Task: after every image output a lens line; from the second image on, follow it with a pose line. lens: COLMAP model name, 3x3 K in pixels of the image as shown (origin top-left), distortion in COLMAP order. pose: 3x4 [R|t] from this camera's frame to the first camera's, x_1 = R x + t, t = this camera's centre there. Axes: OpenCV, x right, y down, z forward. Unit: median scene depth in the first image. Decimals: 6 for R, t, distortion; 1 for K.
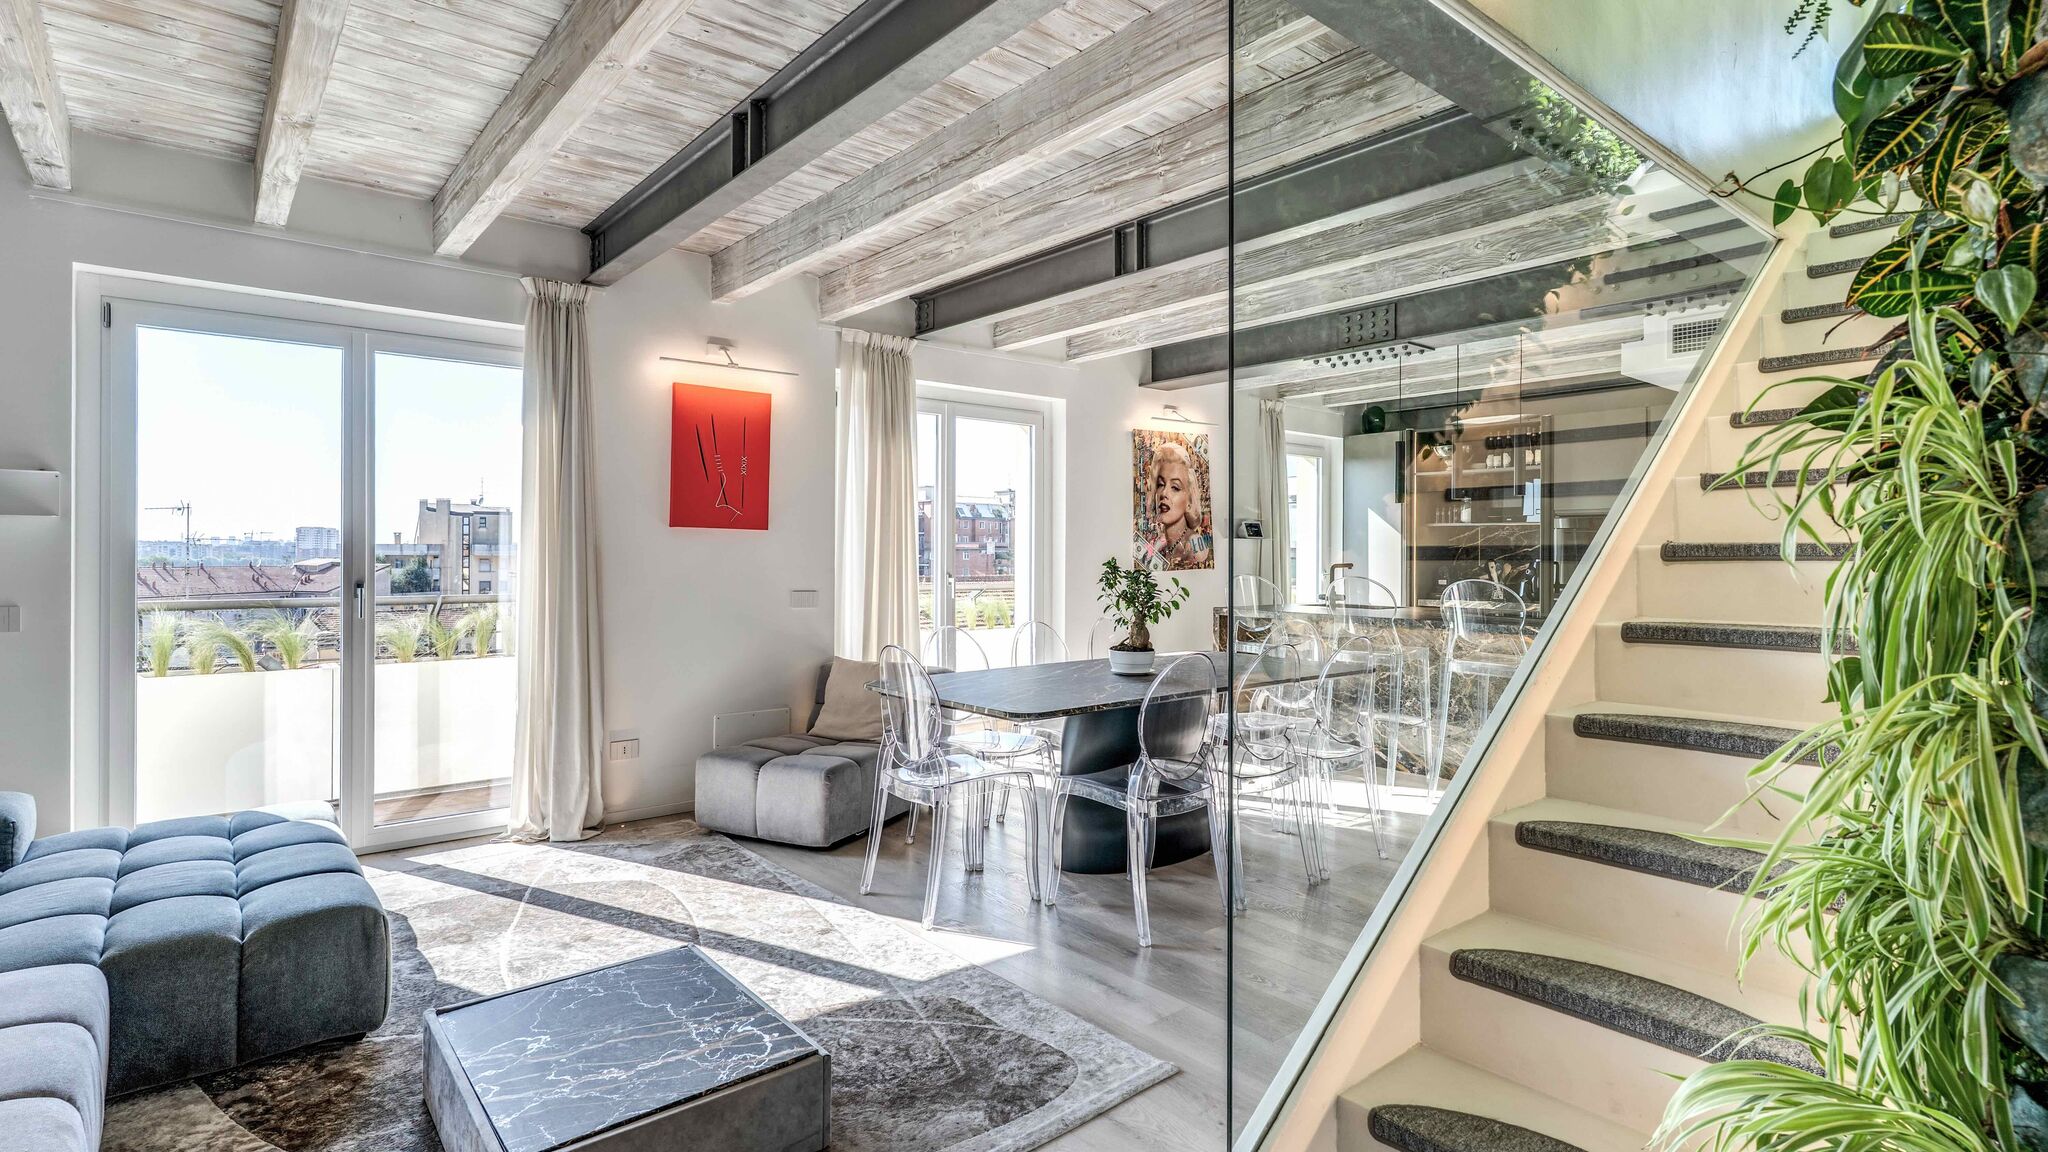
lens RADIAL K [[993.1, 0, 1028.1], [0, 993.1, 557.1], [0, 0, 1]] dist [-0.002095, -0.000301]
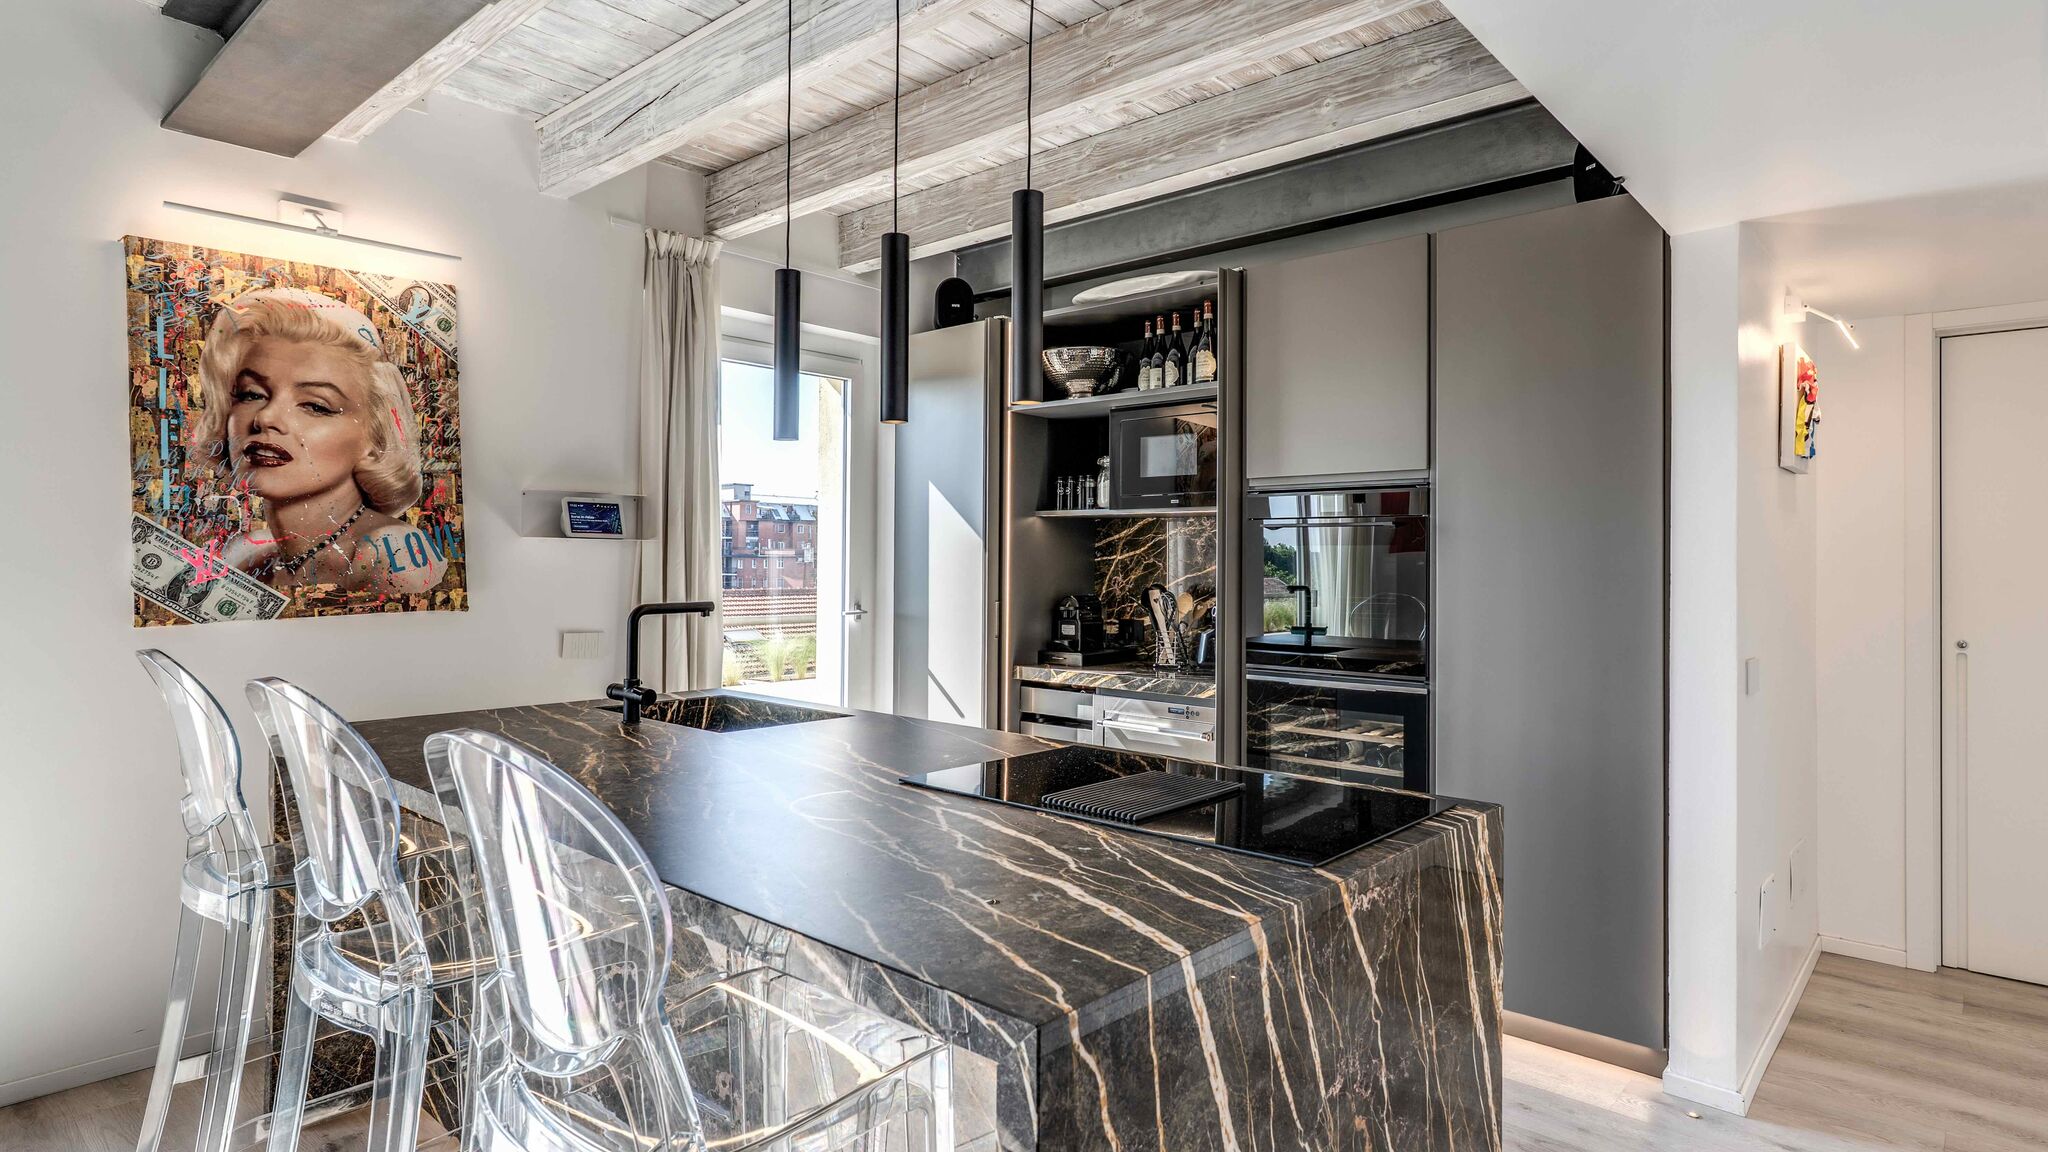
lens RADIAL K [[1100.1, 0, 1016.4], [0, 1100.1, 554.4], [0, 0, 1]] dist [-0.004296, -0.001035]
pose [[0.989702, 0.004935, 0.143060, 0.363768], [-0.003421, 0.999936, -0.010827, -0.007399], [-0.143104, 0.010226, 0.989655, 0.535187]]
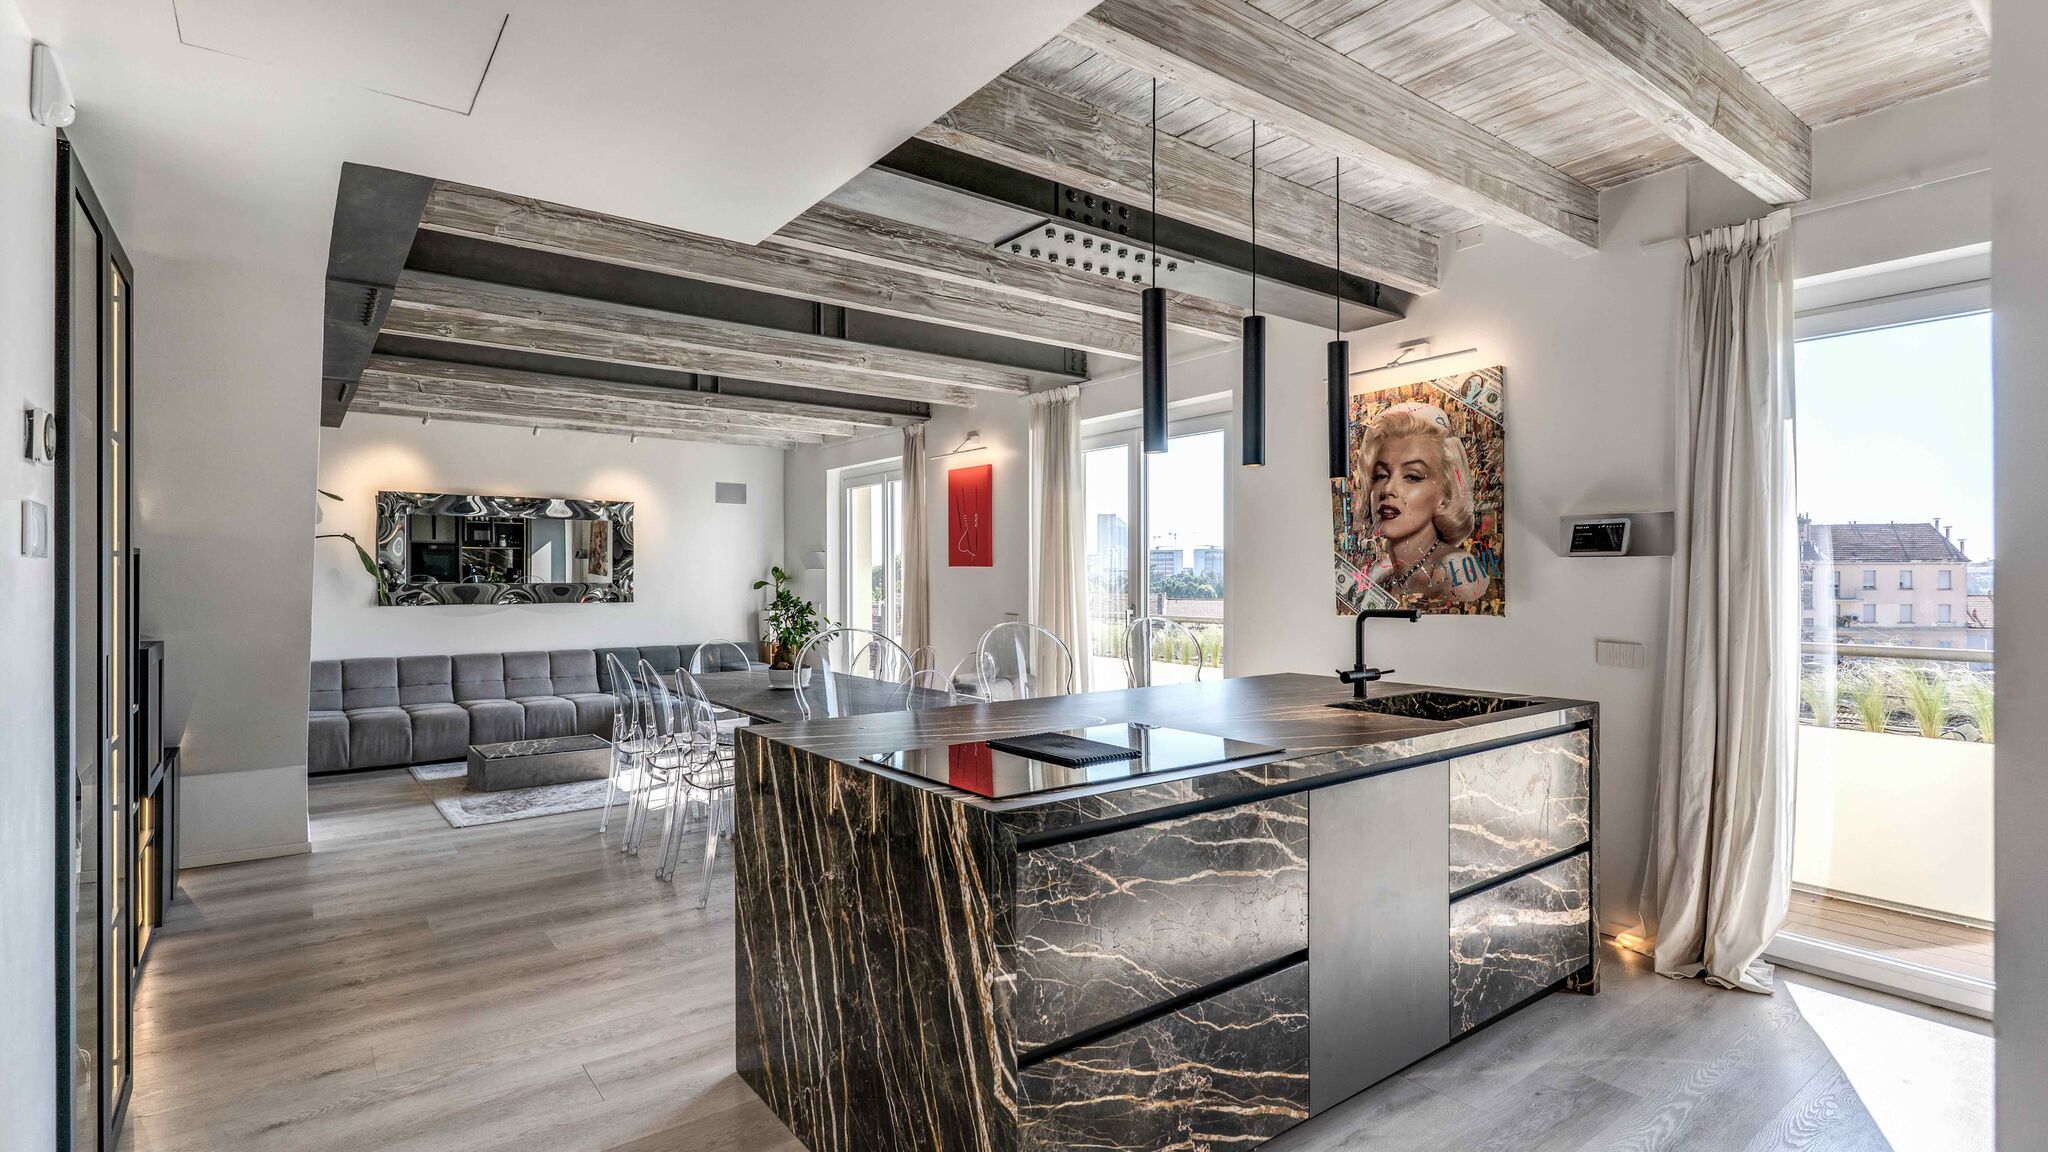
lens RADIAL K [[993.1, 0, 1024.5], [0, 993.1, 581.8], [0, 0, 1]] dist [-0.002095, -0.000301]
pose [[-0.057240, 0.001607, -0.998359, 0.765926], [-0.002612, 0.999995, 0.001759, -0.006790], [0.998357, 0.002708, -0.057235, 0.807210]]
